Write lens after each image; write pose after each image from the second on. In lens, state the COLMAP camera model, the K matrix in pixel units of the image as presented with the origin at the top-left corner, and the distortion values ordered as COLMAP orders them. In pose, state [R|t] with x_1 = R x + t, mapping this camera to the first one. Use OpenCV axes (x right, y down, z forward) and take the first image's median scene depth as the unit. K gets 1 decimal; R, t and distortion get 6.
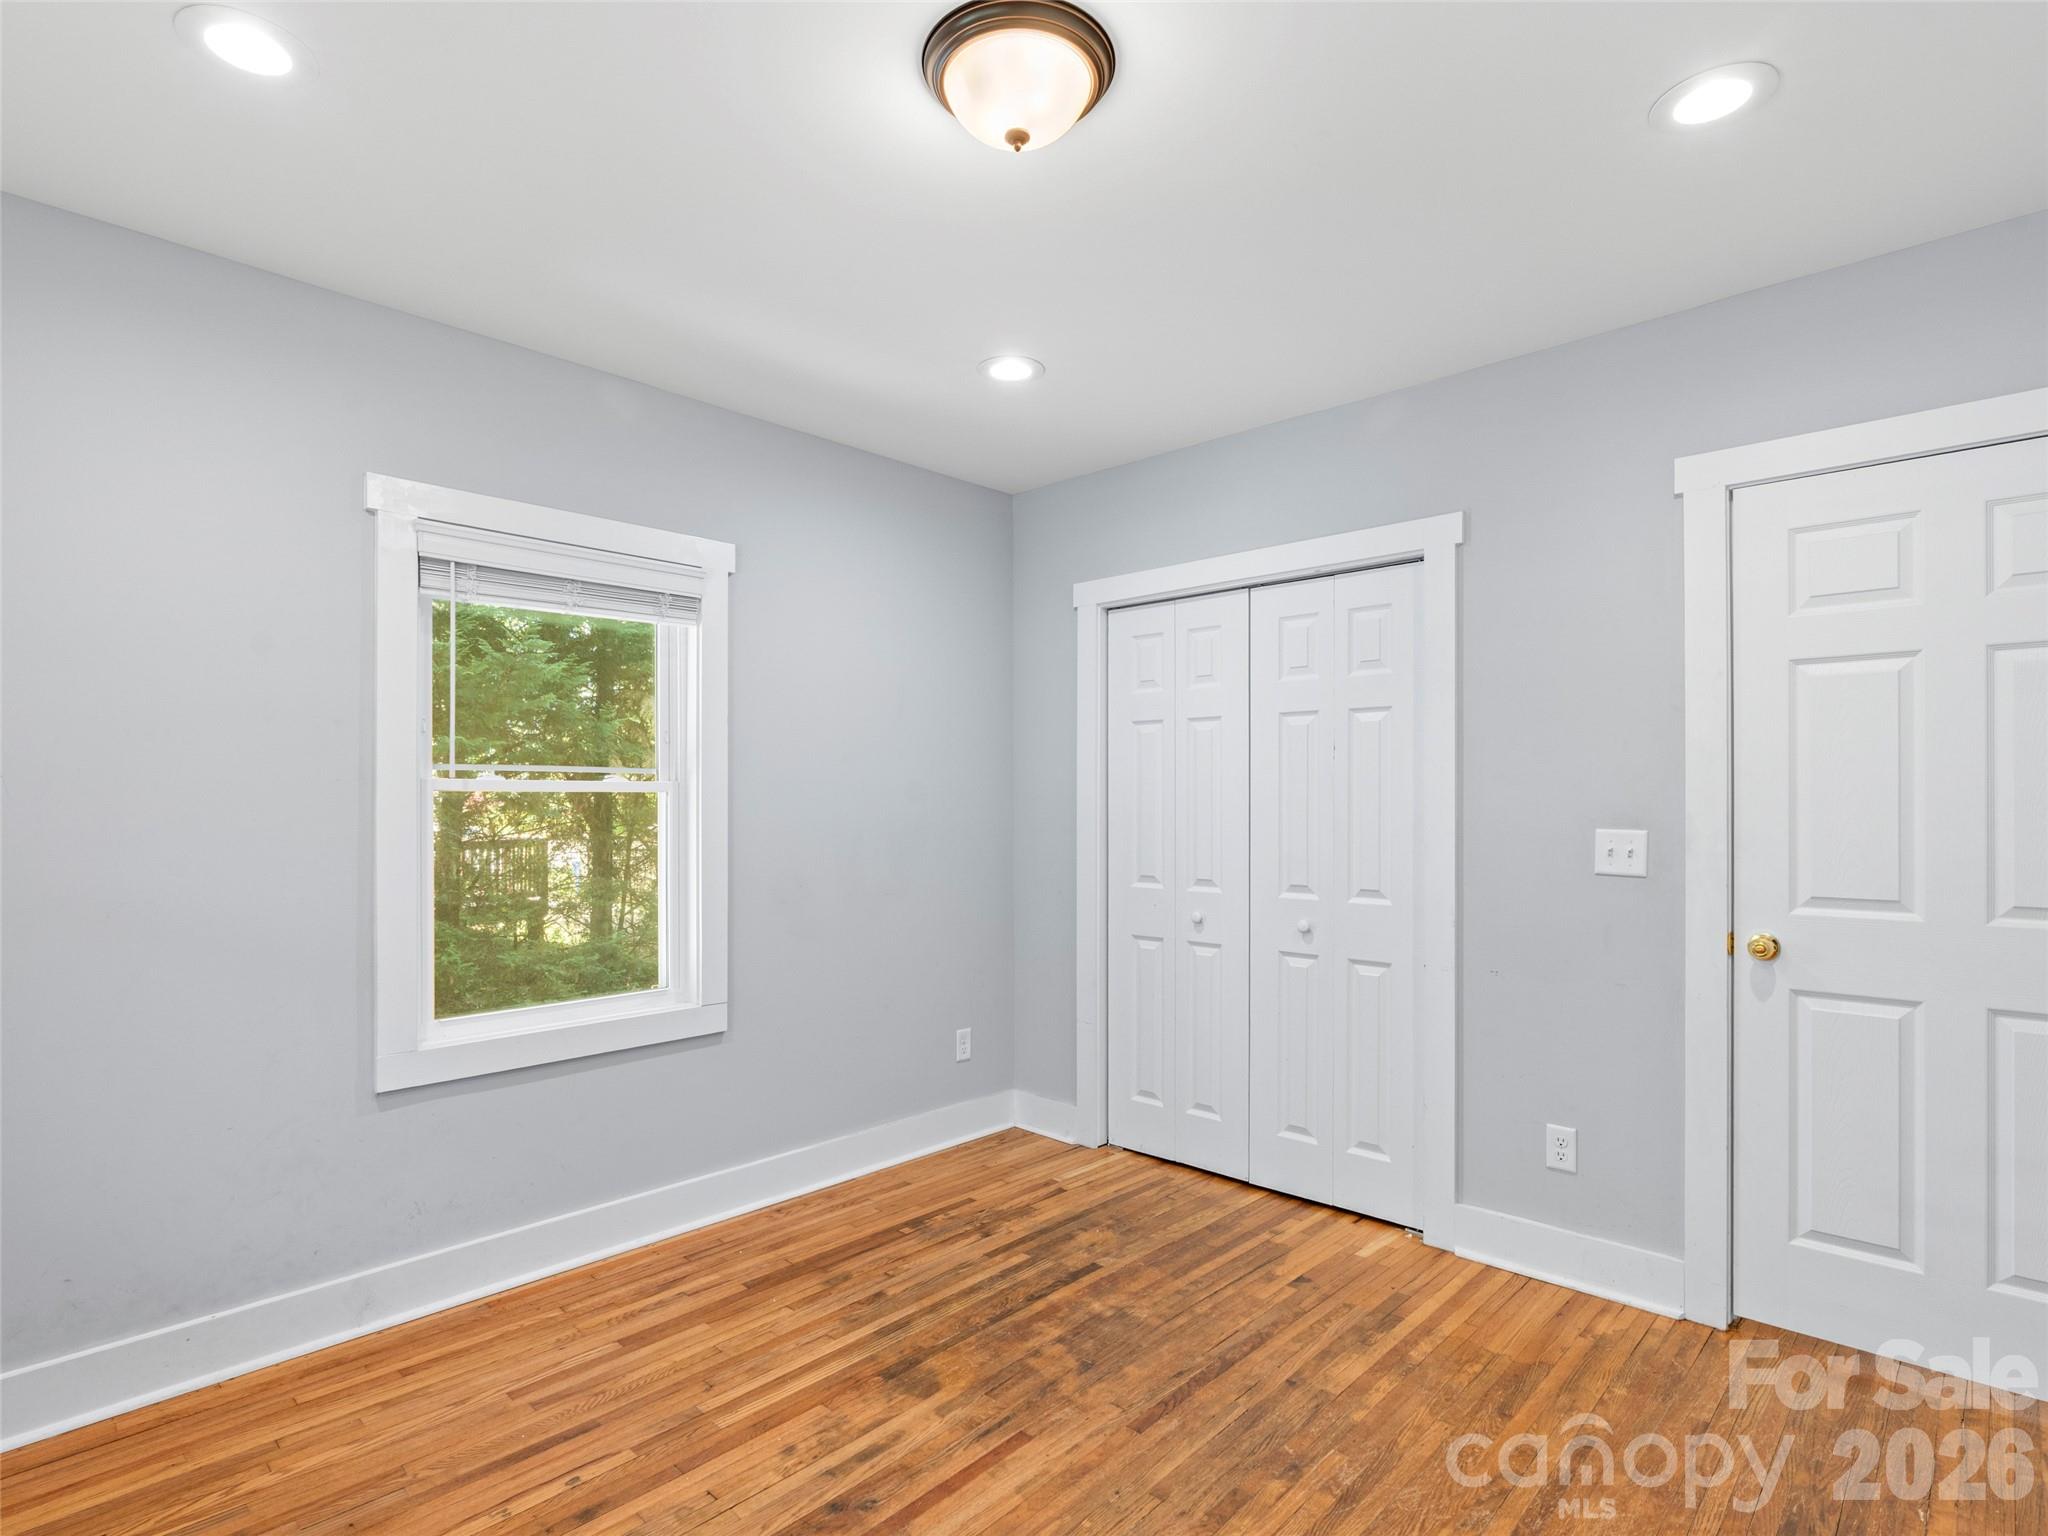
lens RADIAL K [[1037.2, 0, 1039.0], [0, 1037.2, 802.6], [0, 0, 1]] dist [-0.014364, 0.005556]
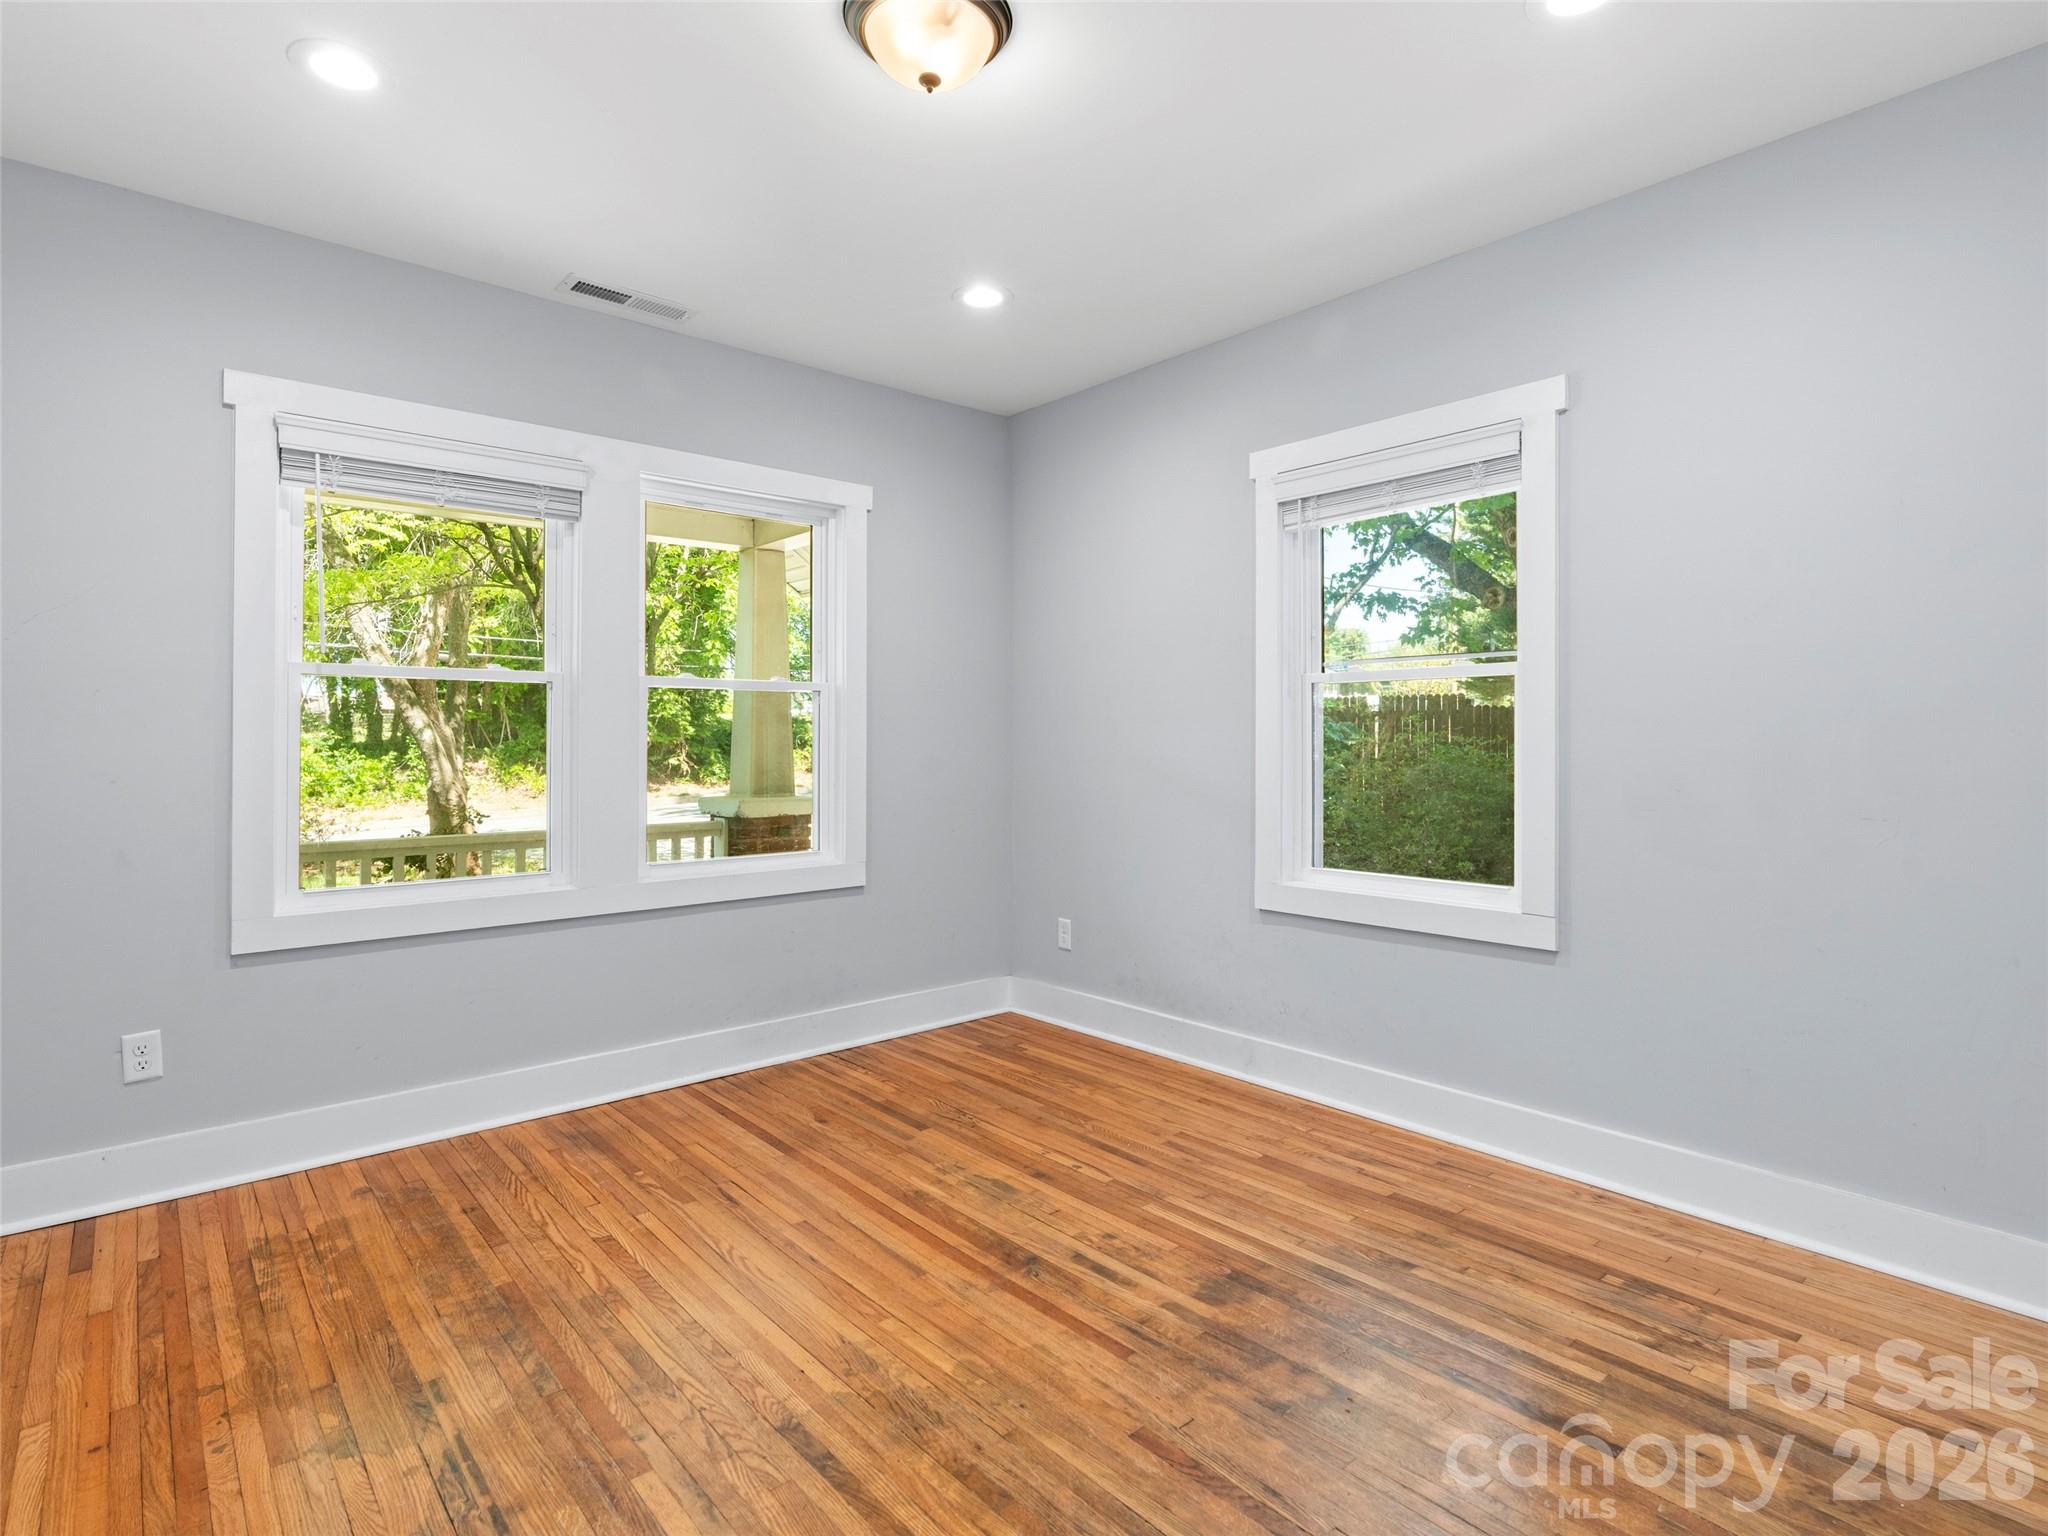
lens RADIAL K [[1037.2, 0, 1019.0], [0, 1037.2, 760.9], [0, 0, 1]] dist [-0.014364, 0.005556]
pose [[-0.097135, 0.023498, -0.994994, 0.761086], [0.001669, 0.999724, 0.023447, 0.054016], [0.995270, 0.000617, -0.097147, 0.841799]]
